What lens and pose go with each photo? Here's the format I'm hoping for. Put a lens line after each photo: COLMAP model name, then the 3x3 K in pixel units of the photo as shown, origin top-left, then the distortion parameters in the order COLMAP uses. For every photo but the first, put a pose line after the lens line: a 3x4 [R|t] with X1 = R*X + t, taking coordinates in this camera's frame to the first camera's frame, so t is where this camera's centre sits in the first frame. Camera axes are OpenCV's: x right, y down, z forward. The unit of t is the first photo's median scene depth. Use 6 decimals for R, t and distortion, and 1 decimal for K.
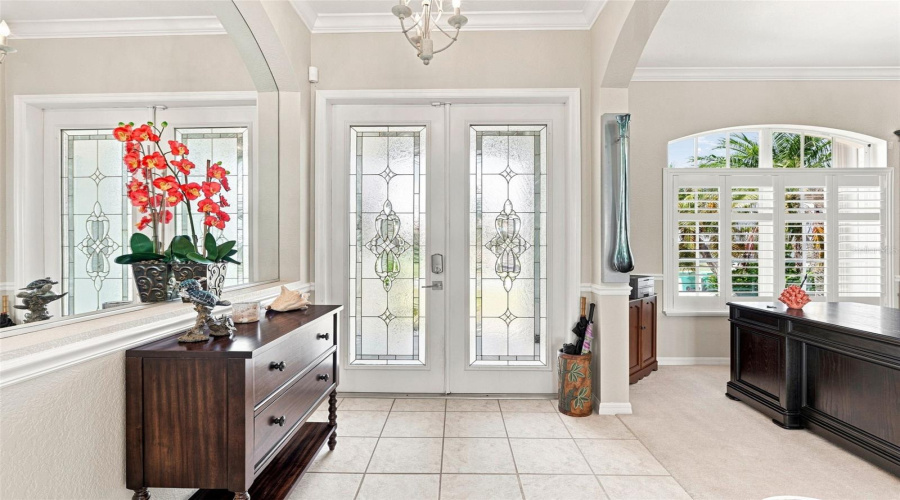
lens RADIAL K [[409.7, 0, 446.6], [0, 409.7, 246.5], [0, 0, 1]] dist [-0.001137, -0.000267]
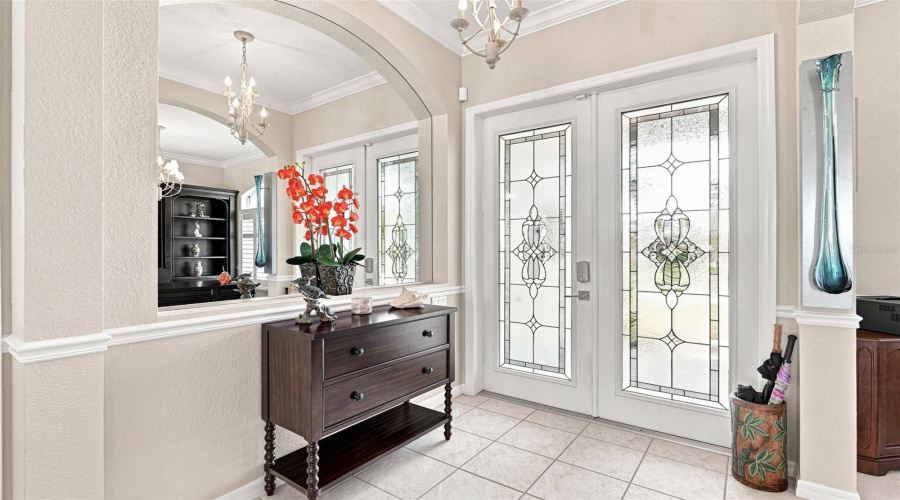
lens RADIAL K [[409.7, 0, 445.4], [0, 409.7, 251.4], [0, 0, 1]] dist [-0.001137, -0.000267]
pose [[0.818672, 0.002570, -0.574256, 0.264151], [-0.003178, 0.999995, -0.000055, -0.002658], [0.574253, 0.001870, 0.818676, 0.082099]]
